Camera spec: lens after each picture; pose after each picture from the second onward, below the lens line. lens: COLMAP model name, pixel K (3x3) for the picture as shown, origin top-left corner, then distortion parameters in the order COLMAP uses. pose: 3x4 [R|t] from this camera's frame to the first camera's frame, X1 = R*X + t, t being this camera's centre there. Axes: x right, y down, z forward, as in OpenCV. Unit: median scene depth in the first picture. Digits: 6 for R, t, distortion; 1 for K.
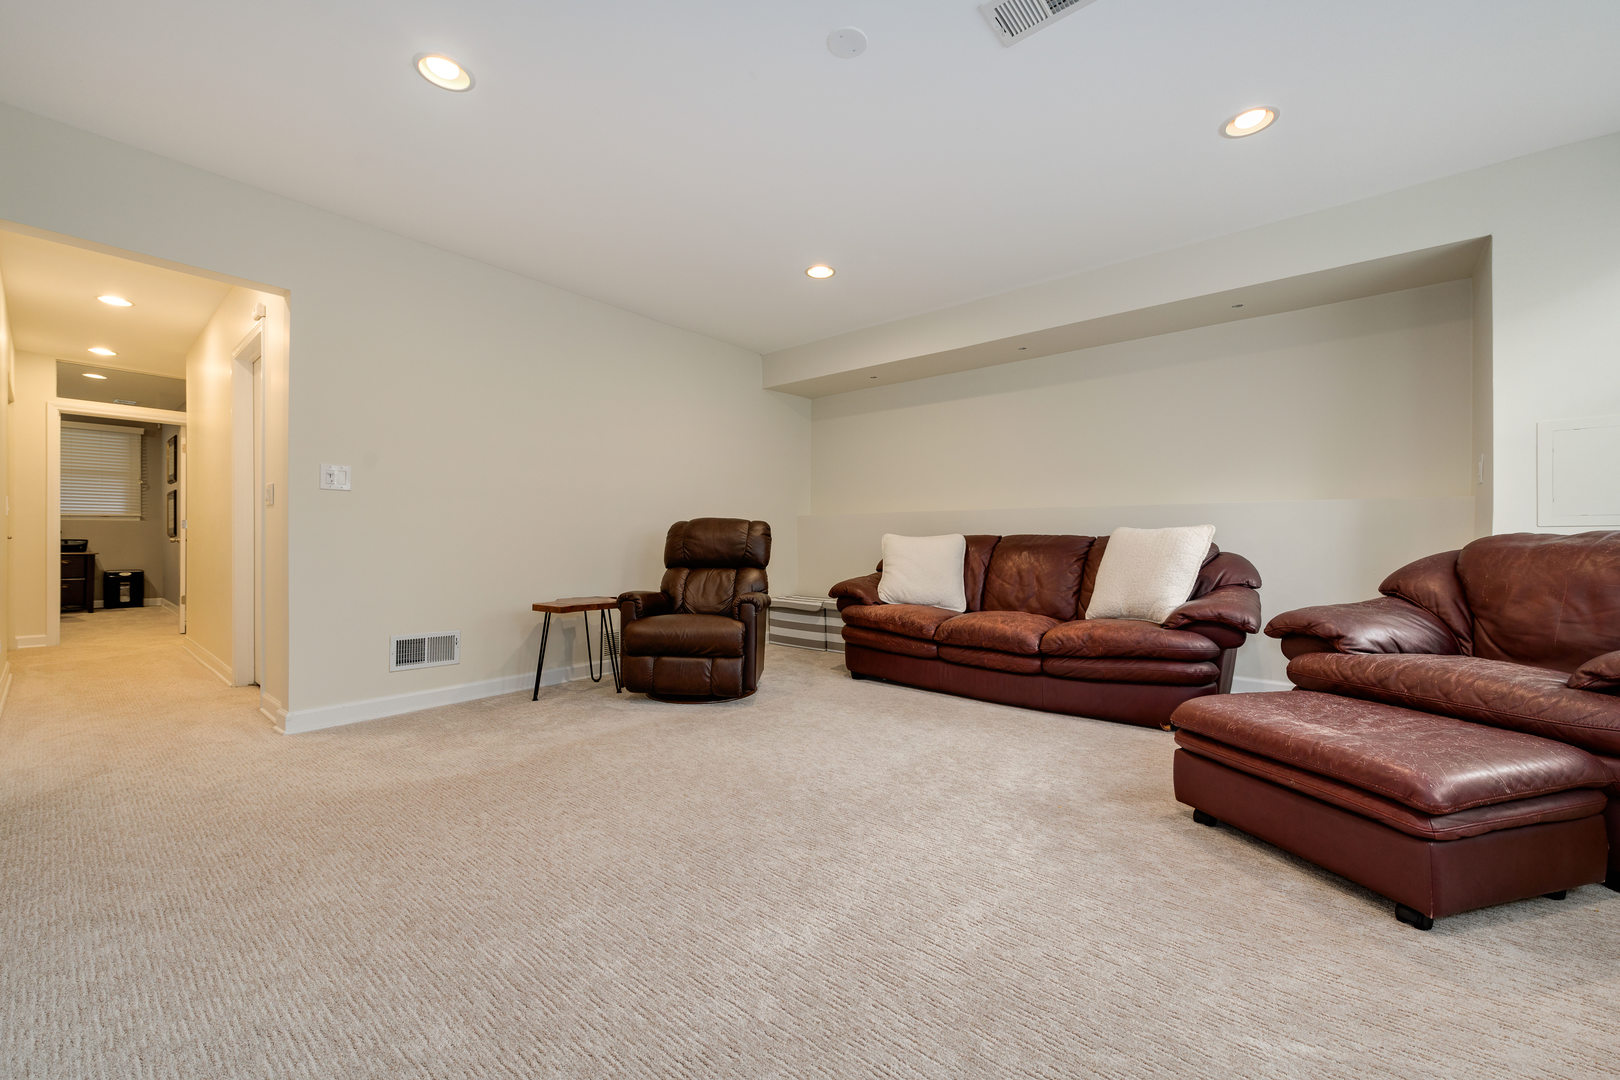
lens RADIAL K [[637.1, 0, 809.6], [0, 637.1, 535.4], [0, 0, 1]] dist [0.009529, -0.000745]
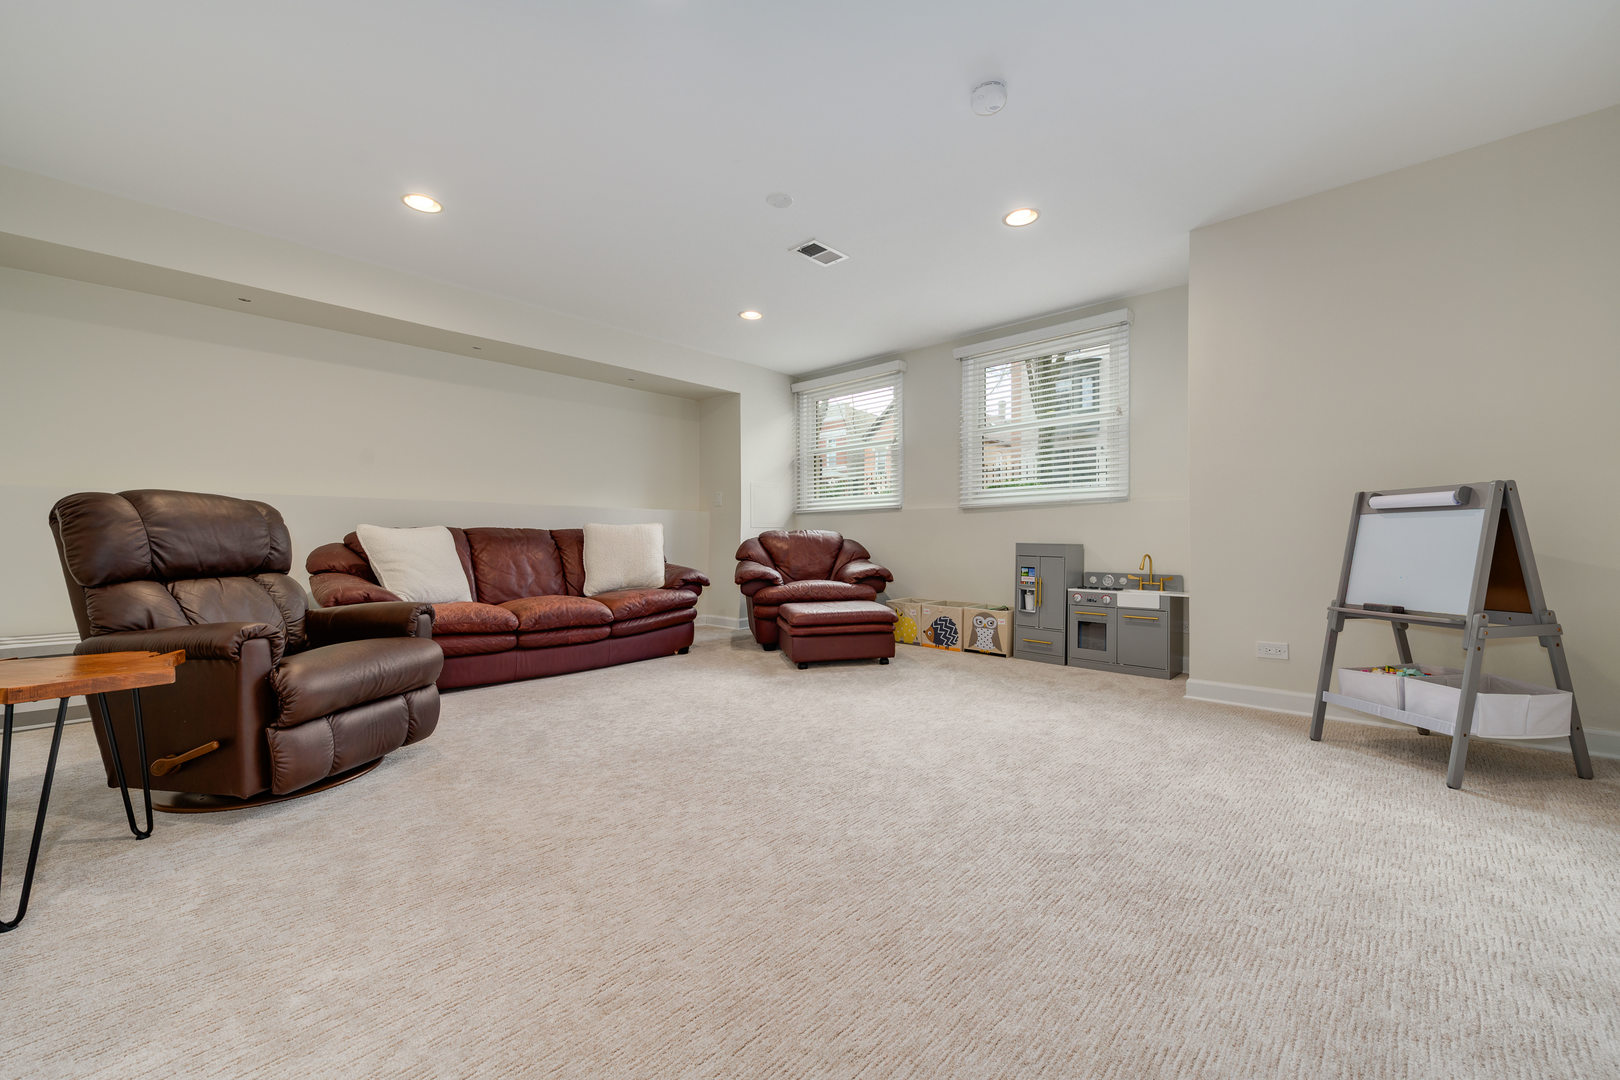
lens RADIAL K [[637.1, 0, 809.6], [0, 637.1, 535.4], [0, 0, 1]] dist [0.009529, -0.000745]
pose [[0.077258, -0.004119, 0.997003, -0.817434], [-0.000113, 0.999991, 0.004140, 0.009085], [-0.997011, -0.000433, 0.077257, 0.480236]]
